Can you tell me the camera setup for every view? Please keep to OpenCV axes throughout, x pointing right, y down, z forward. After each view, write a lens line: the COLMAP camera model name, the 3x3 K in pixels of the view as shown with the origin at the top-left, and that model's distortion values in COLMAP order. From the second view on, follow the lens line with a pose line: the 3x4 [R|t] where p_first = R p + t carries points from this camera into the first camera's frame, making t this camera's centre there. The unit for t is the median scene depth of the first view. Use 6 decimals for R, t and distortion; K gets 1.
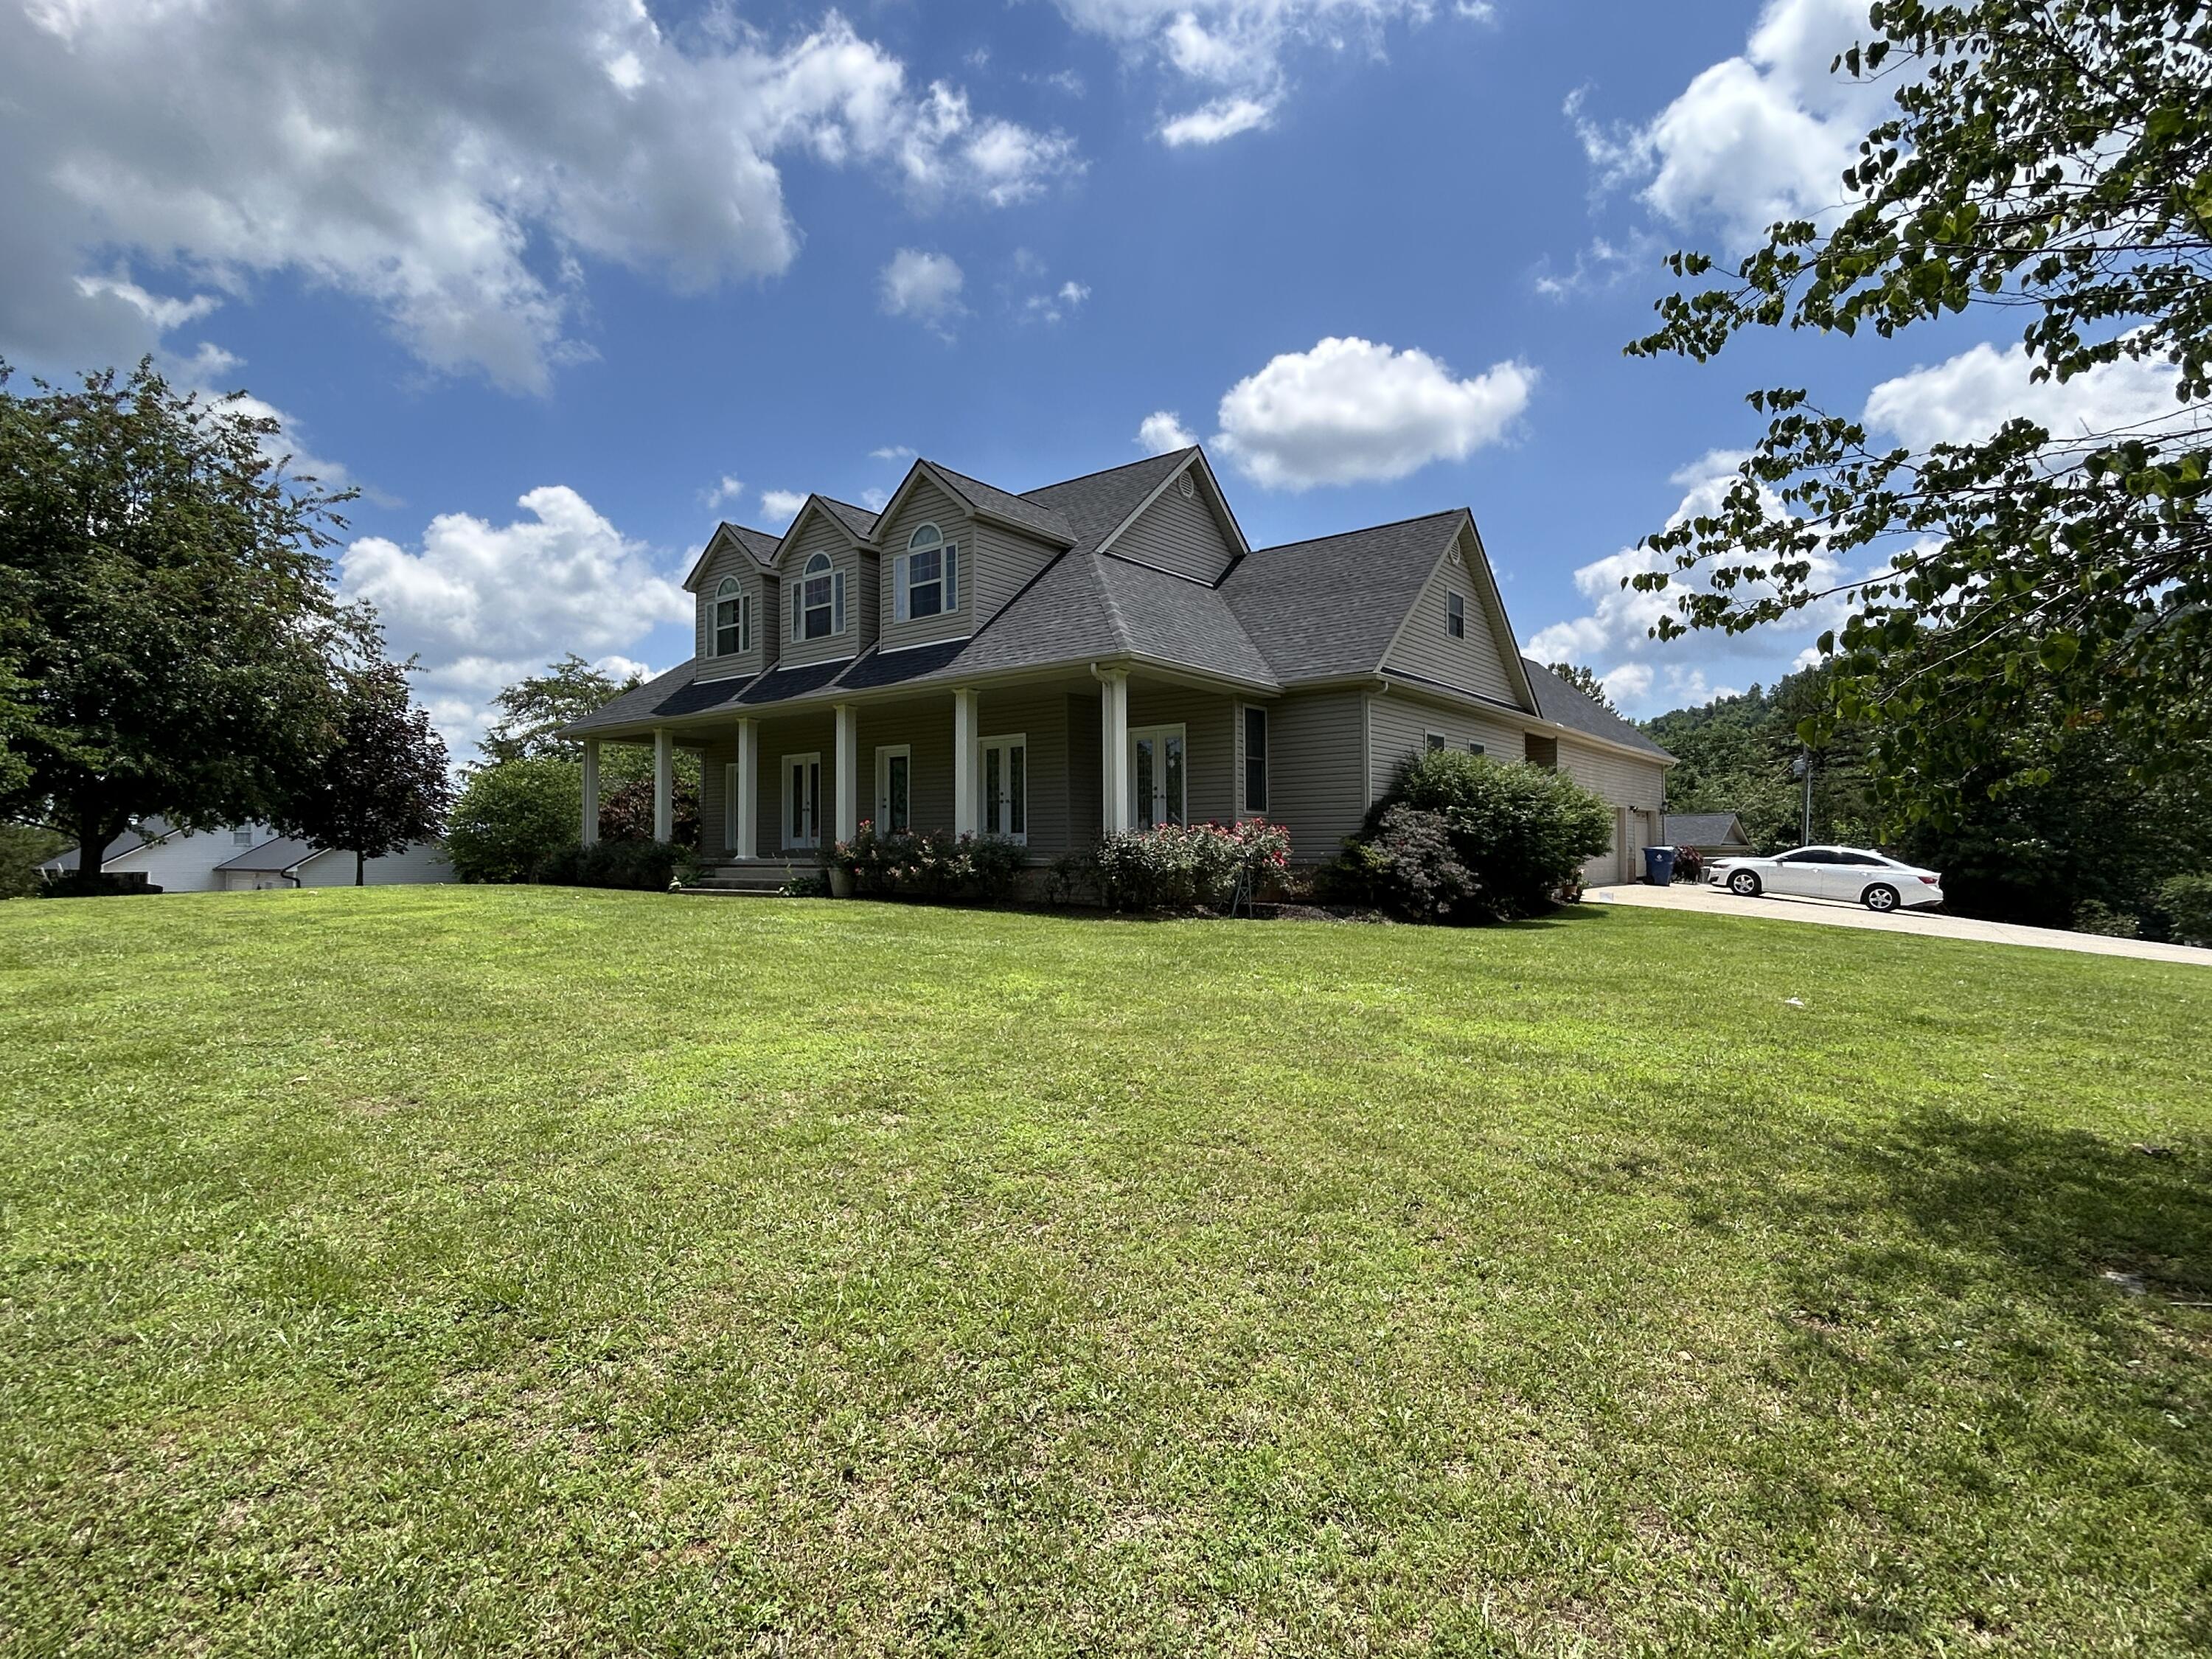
lens RADIAL K [[1094.3, 0, 1145.6], [0, 1094.3, 837.0], [0, 0, 1]] dist [0.009924, -0.002542]
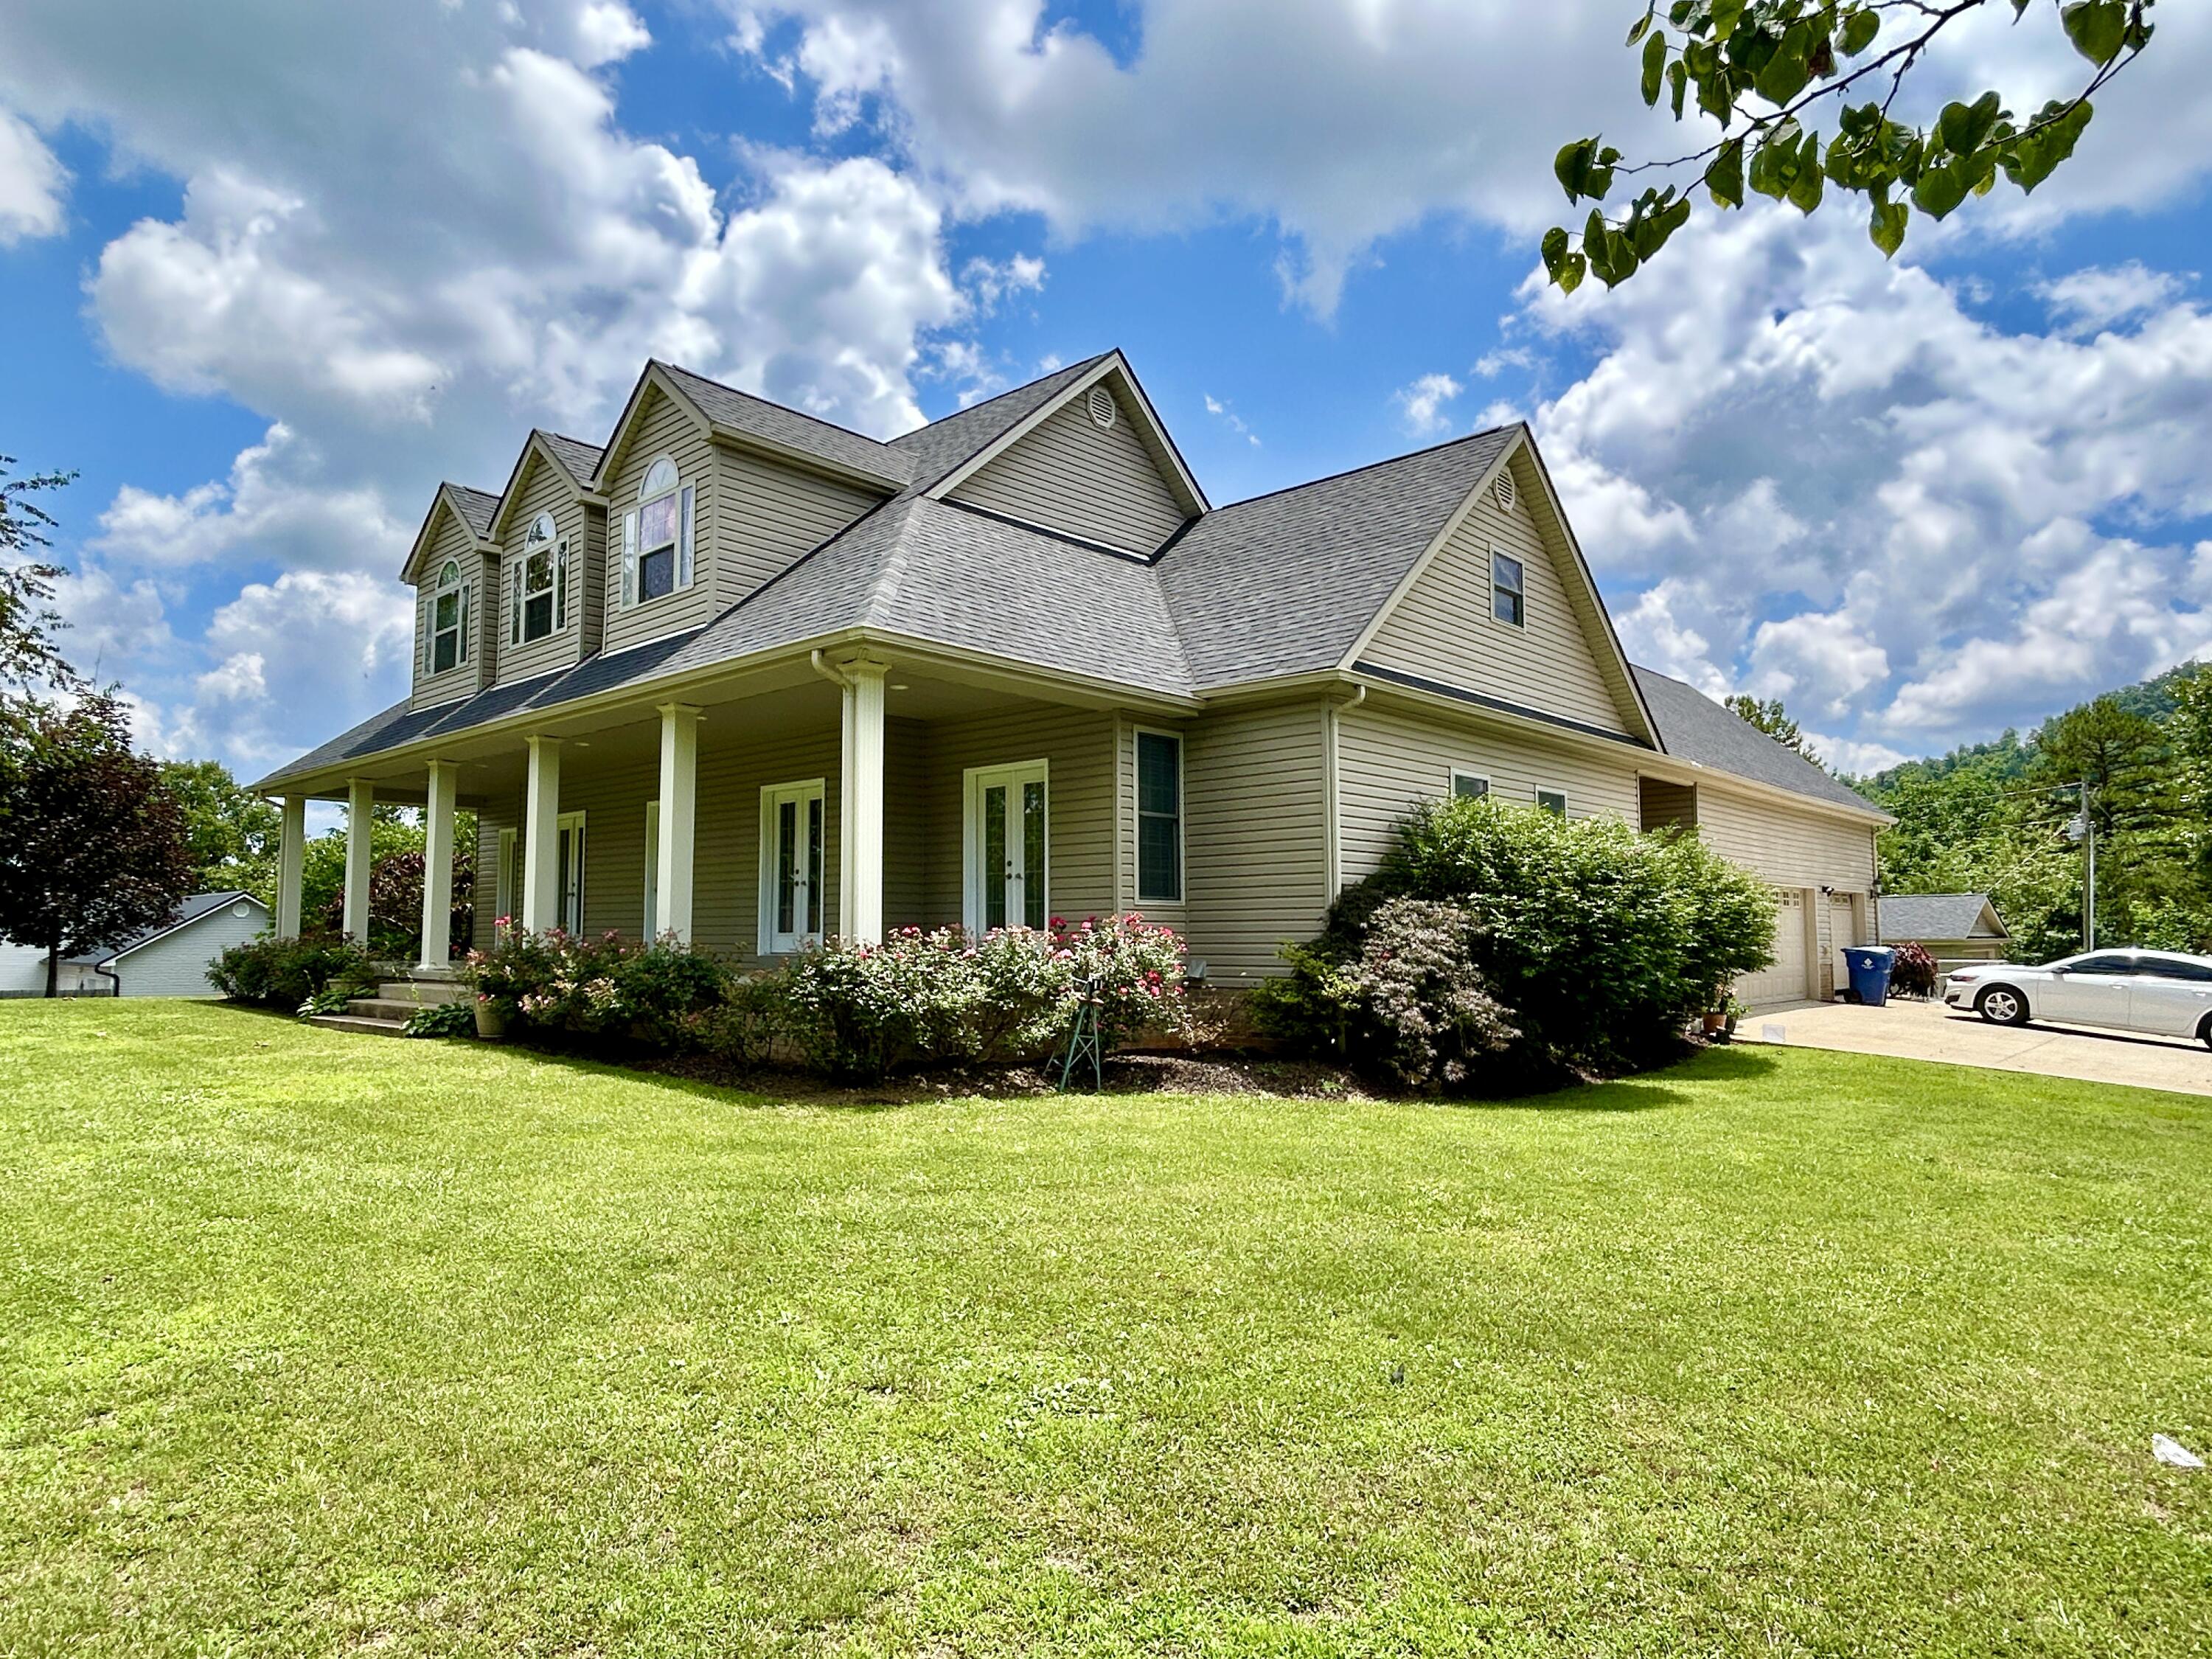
lens RADIAL K [[1336.2, 0, 1130.0], [0, 1336.2, 830.5], [0, 0, 1]] dist [-0.000024, 0.004304]
pose [[0.996987, -0.003944, -0.077464, 0.126562], [-0.001235, 0.997773, -0.066687, -0.011318], [0.077555, 0.066581, 0.994762, 0.226121]]
